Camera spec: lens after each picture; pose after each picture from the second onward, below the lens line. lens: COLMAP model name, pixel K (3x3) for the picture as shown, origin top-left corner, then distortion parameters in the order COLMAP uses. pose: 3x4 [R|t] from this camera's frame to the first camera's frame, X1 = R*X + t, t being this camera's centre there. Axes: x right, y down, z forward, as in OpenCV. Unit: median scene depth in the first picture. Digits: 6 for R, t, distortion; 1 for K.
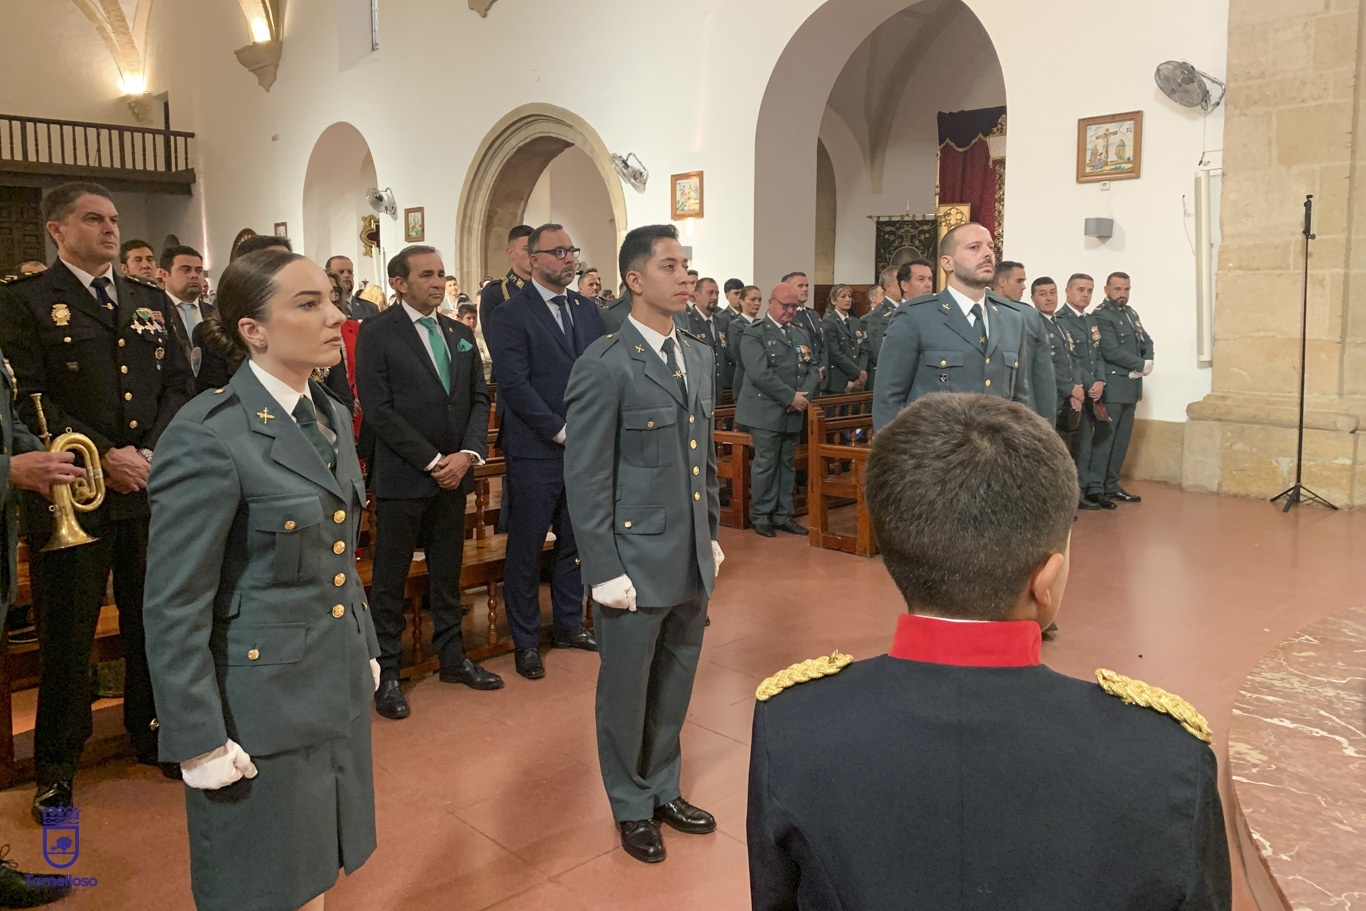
lens RADIAL K [[1036.5, 0, 684.0], [0, 1036.5, 391.5], [0, 0, 1]] dist [0.020794, -0.038321]
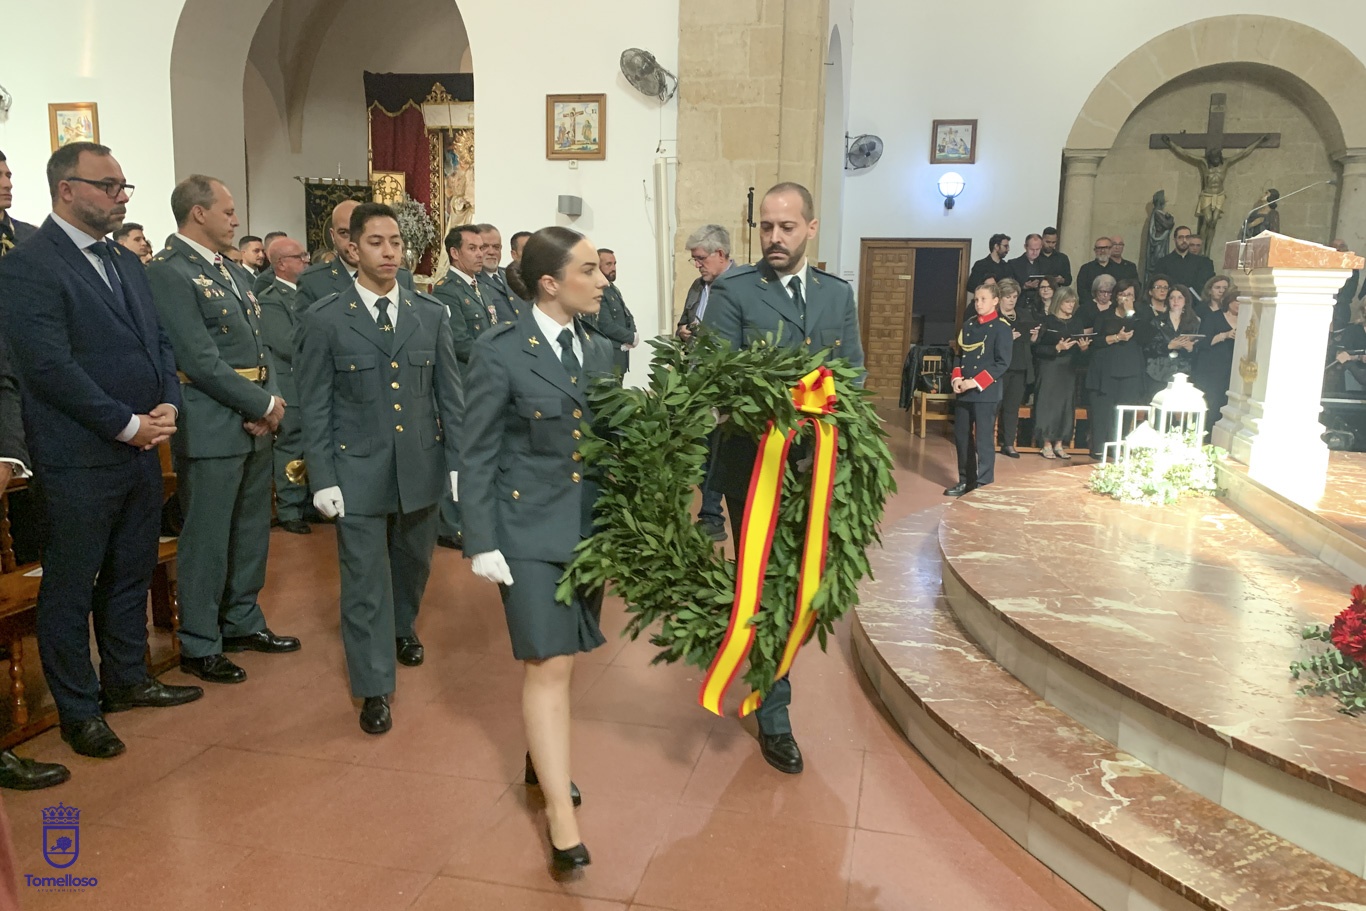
lens RADIAL K [[1036.5, 0, 684.0], [0, 1036.5, 442.1], [0, 0, 1]] dist [0.020794, -0.038321]
pose [[0.827960, -0.060237, 0.557543, -0.095575], [0.022044, 0.996942, 0.074973, 0.001760], [-0.560354, -0.049784, 0.826756, 0.076280]]
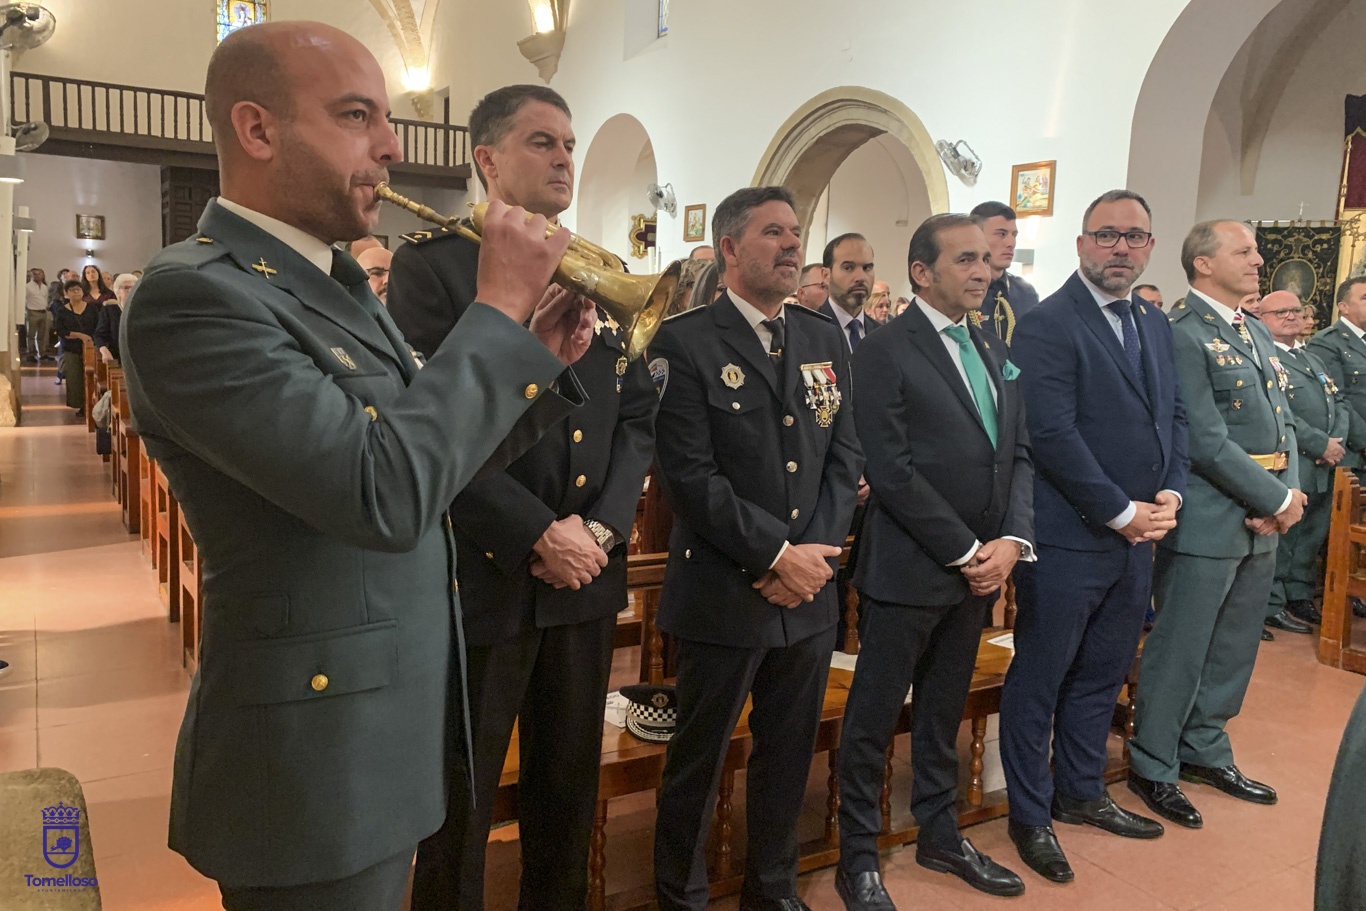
lens RADIAL K [[1036.5, 0, 669.1], [0, 1036.5, 430.3], [0, 0, 1]] dist [0.020794, -0.038321]
pose [[0.973616, 0.064338, -0.218936, -0.120712], [-0.058131, 0.997706, 0.034679, -0.007947], [0.220665, -0.021037, 0.975123, 0.143600]]
